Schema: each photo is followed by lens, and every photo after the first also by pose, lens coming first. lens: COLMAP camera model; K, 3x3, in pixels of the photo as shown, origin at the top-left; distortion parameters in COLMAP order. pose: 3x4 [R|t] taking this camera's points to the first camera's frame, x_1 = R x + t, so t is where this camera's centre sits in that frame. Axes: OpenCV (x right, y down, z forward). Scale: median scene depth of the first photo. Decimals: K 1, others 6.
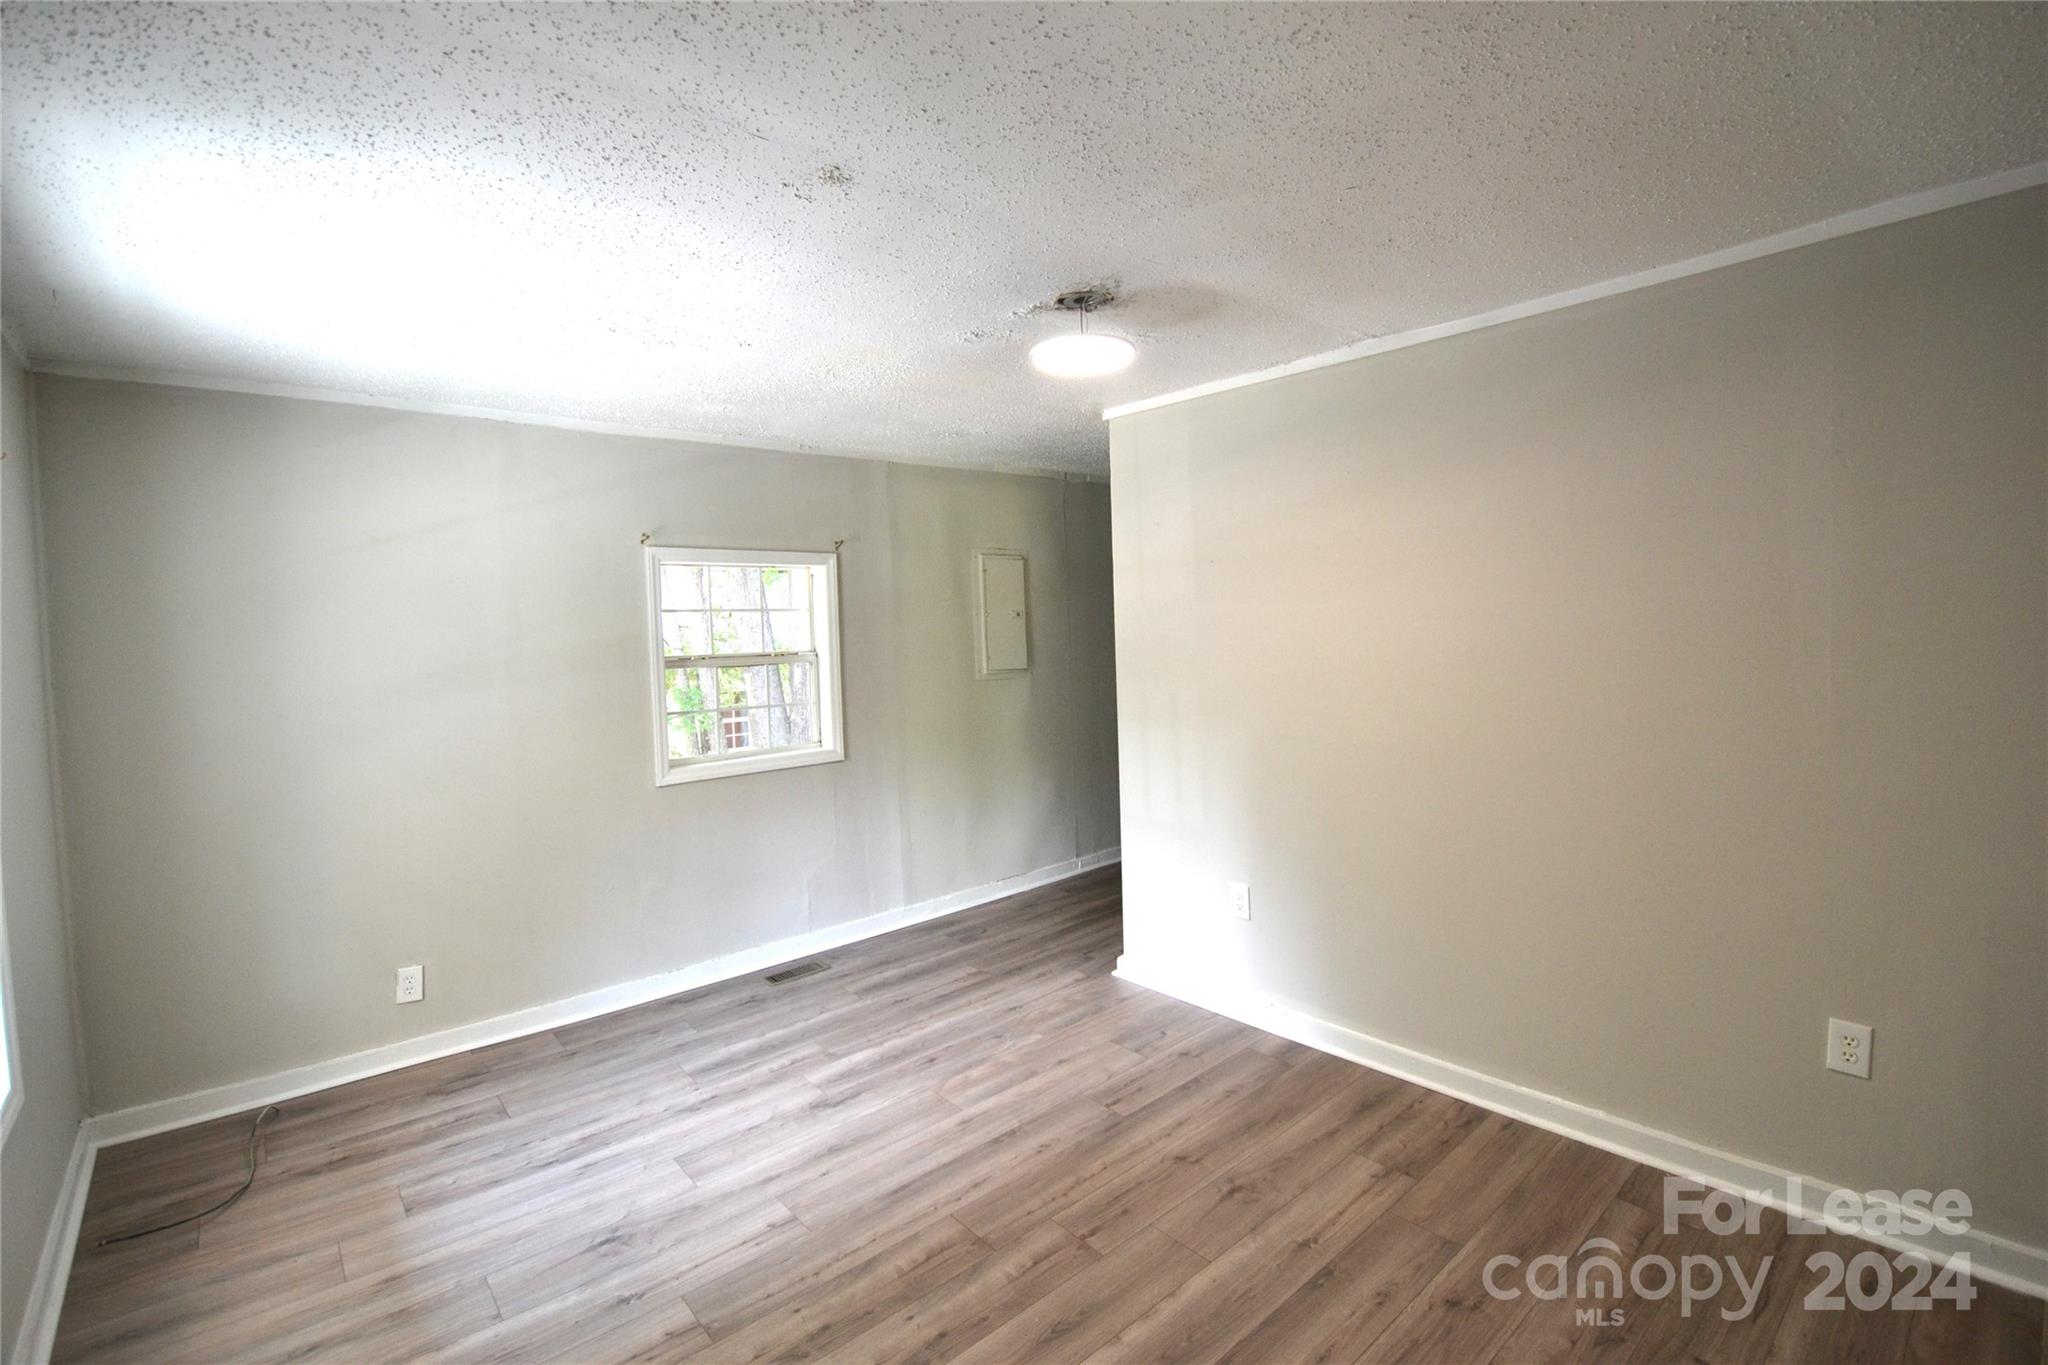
lens RADIAL K [[911.0, 0, 1024.0], [0, 911.0, 682.5], [0, 0, 1]] dist [0.012657, -0.020308]
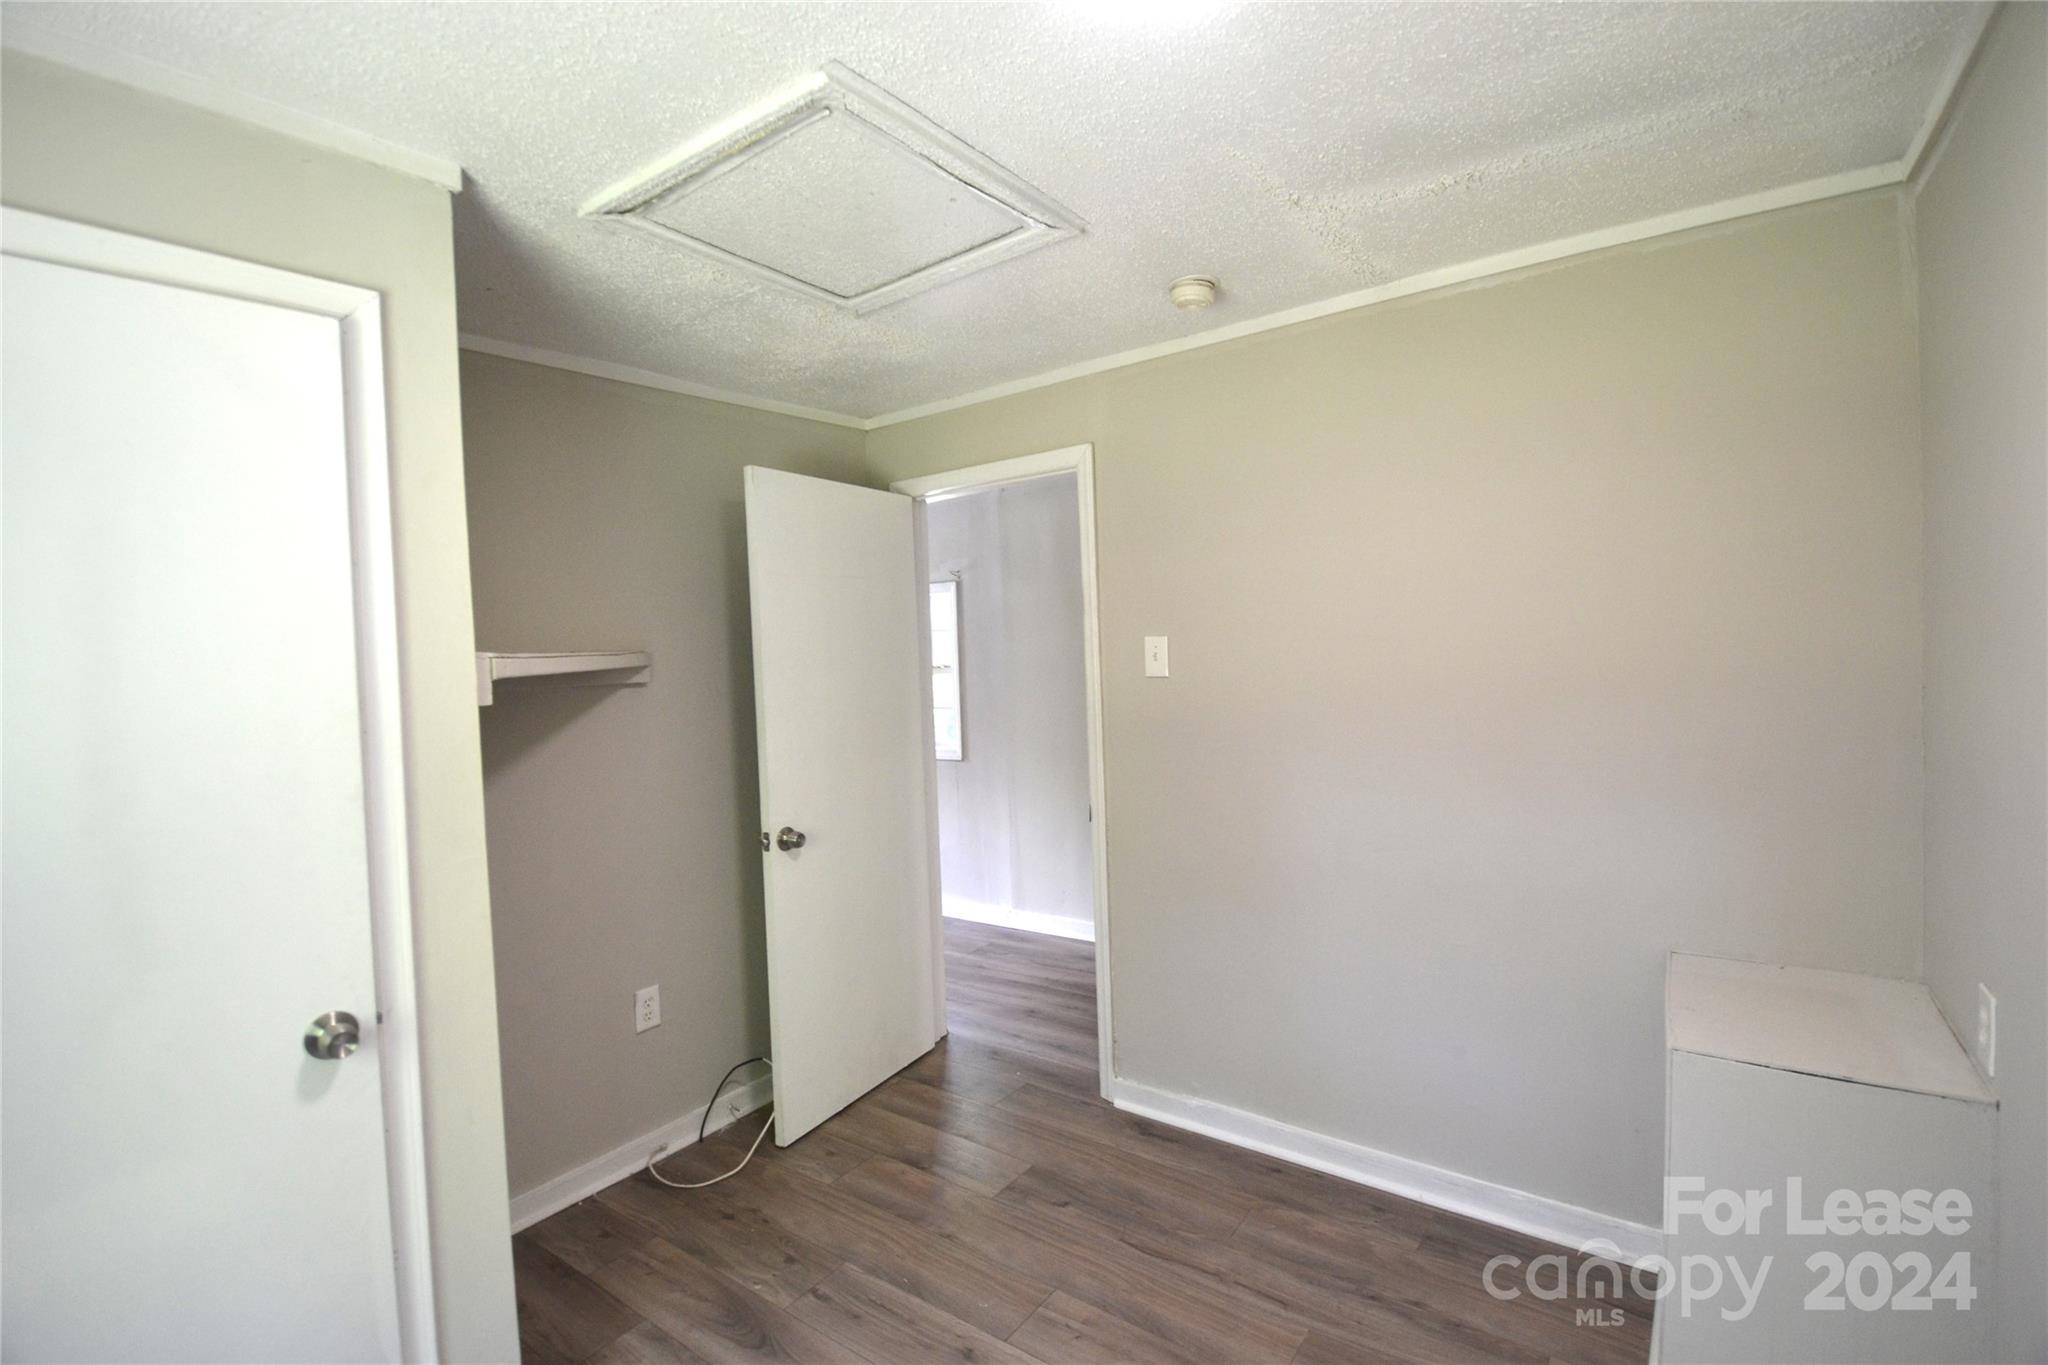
lens RADIAL K [[911.0, 0, 1024.0], [0, 911.0, 682.5], [0, 0, 1]] dist [0.012657, -0.020308]
pose [[0.210540, 0.052806, -0.976158, 1.373520], [-0.019951, 0.998564, 0.049715, -0.105682], [0.977382, 0.009008, 0.211291, 1.221800]]
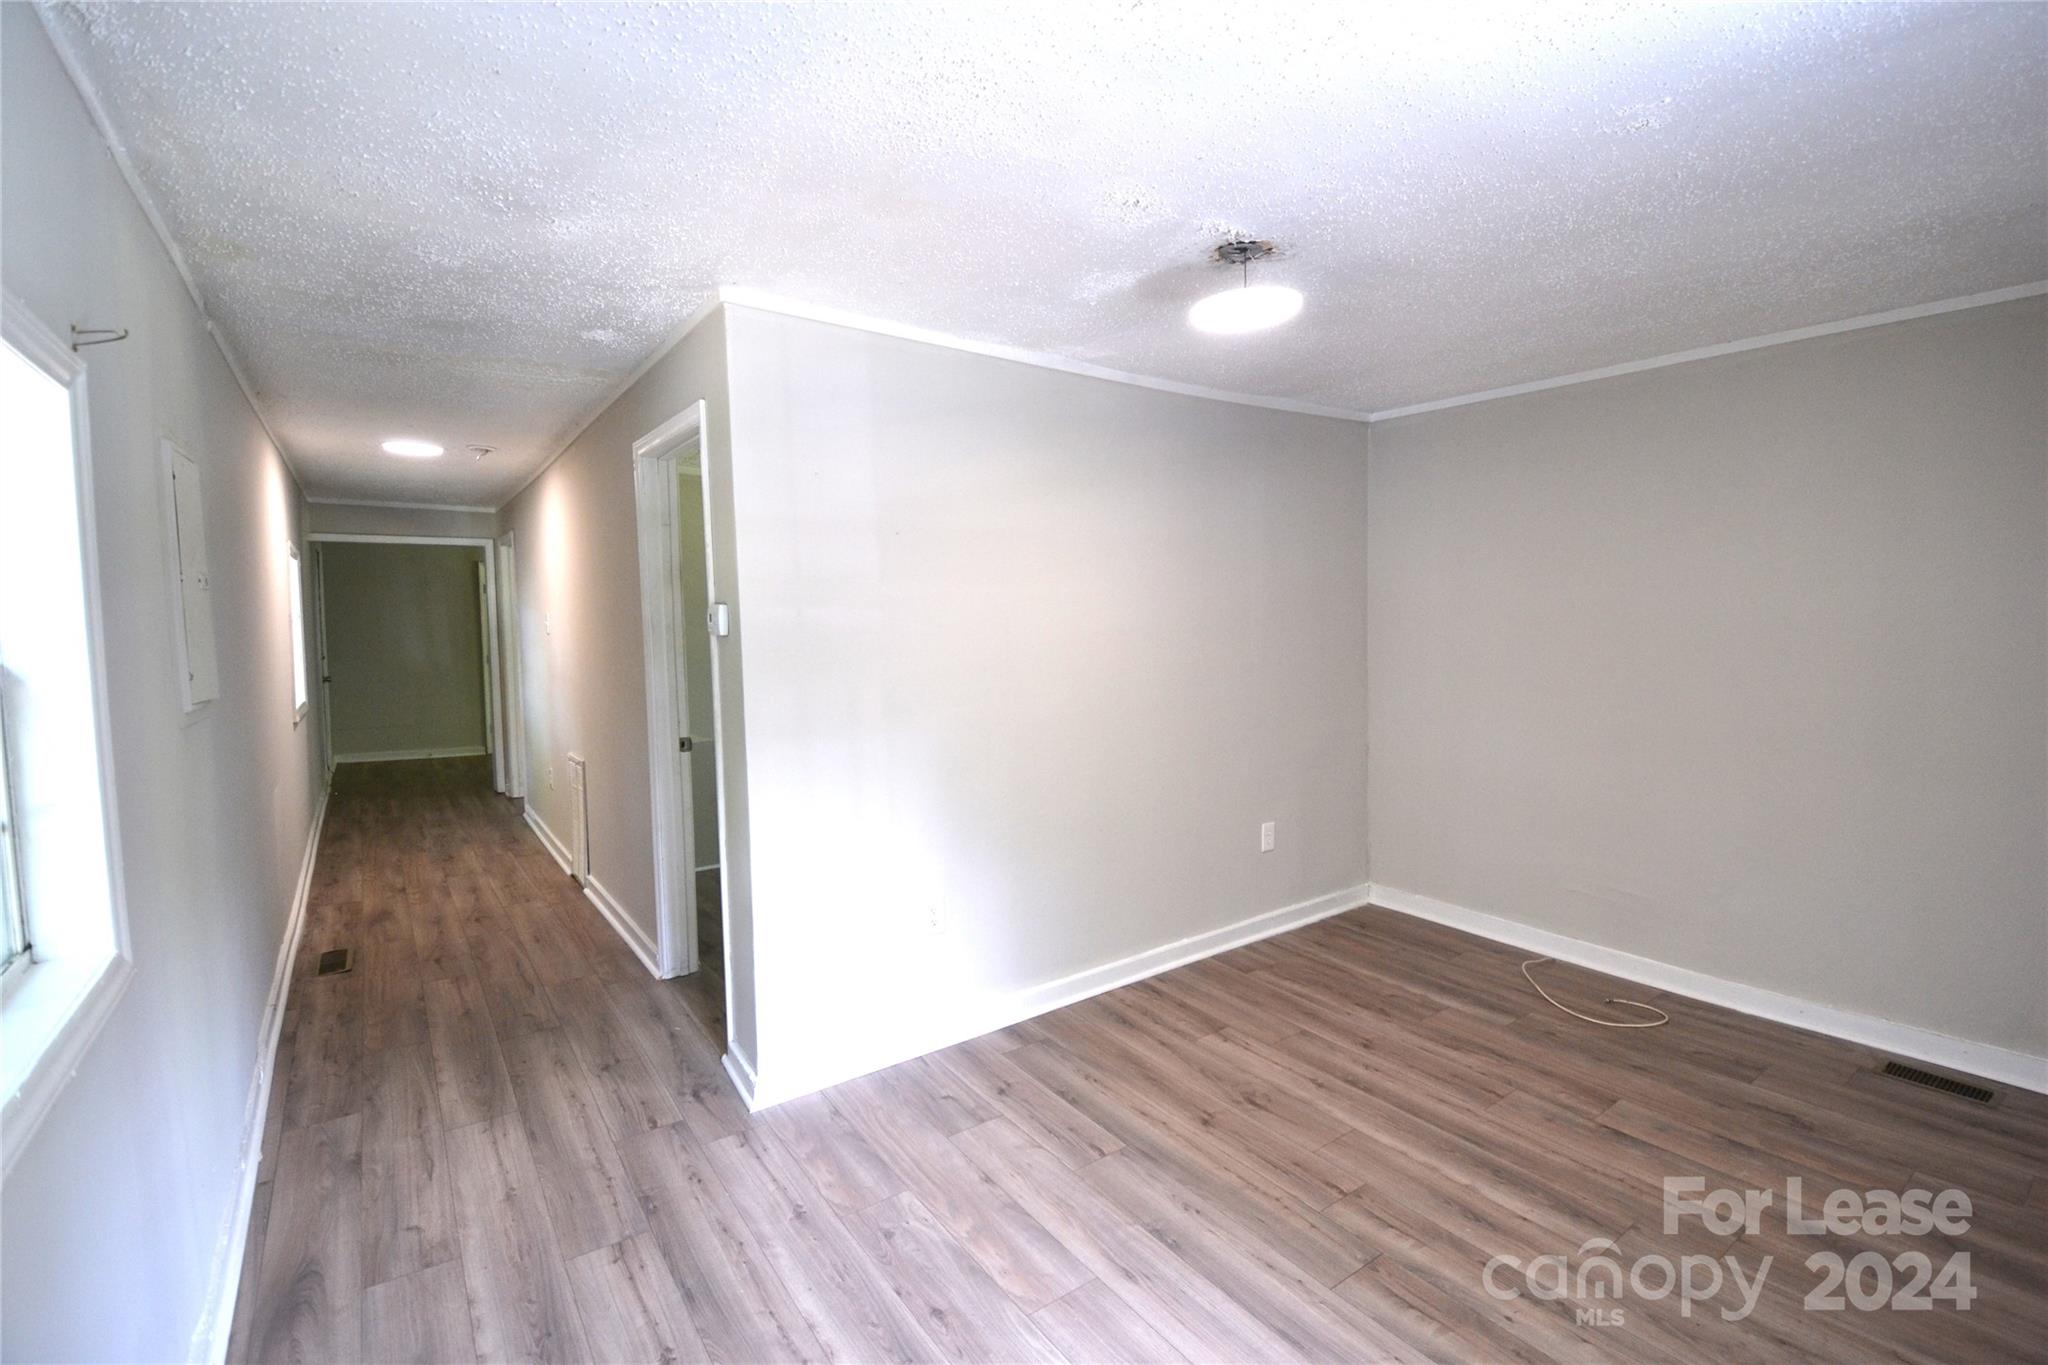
lens RADIAL K [[930.9, 0, 1025.9], [0, 930.9, 657.6], [0, 0, 1]] dist [0.013121, -0.022935]
pose [[0.089019, -0.022344, 0.995779, -0.751771], [0.072449, 0.997245, 0.015901, -0.021763], [-0.993392, 0.070728, 0.090393, 0.925845]]
